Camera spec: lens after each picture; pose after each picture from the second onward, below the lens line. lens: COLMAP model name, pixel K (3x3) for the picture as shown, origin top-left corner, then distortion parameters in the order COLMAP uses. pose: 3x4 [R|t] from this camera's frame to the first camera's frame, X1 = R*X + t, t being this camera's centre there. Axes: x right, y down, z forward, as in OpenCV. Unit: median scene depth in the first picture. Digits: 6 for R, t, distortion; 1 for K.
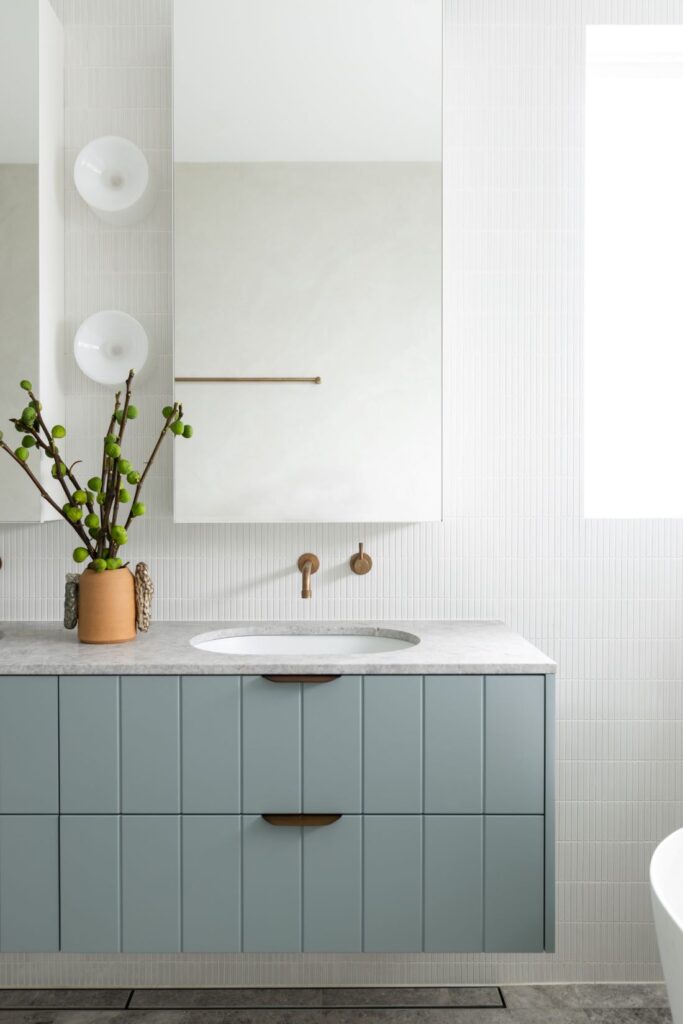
lens RADIAL K [[777.9, 0, 341.4], [0, 777.9, 502.5], [0, 0, 1]] dist [-0.007863, 0.004266]
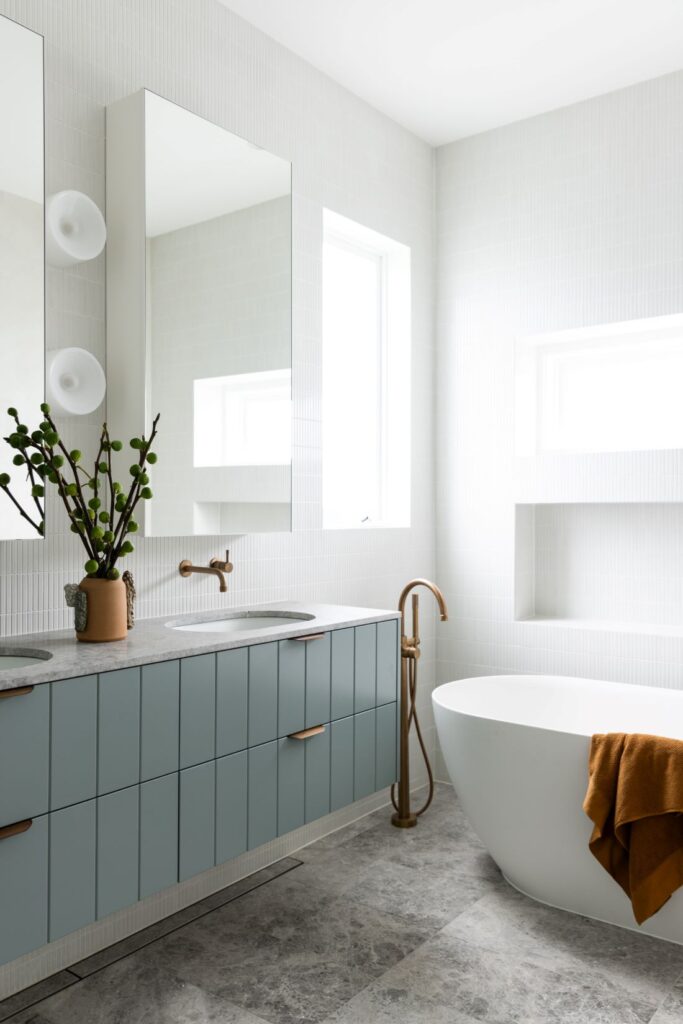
lens RADIAL K [[777.9, 0, 343.1], [0, 777.9, 516.2], [0, 0, 1]] dist [-0.007863, 0.004266]
pose [[0.630458, -0.001410, 0.776222, -0.921137], [0.008936, 0.999945, -0.005442, 0.002955], [-0.776172, 0.010367, 0.630436, 0.007557]]
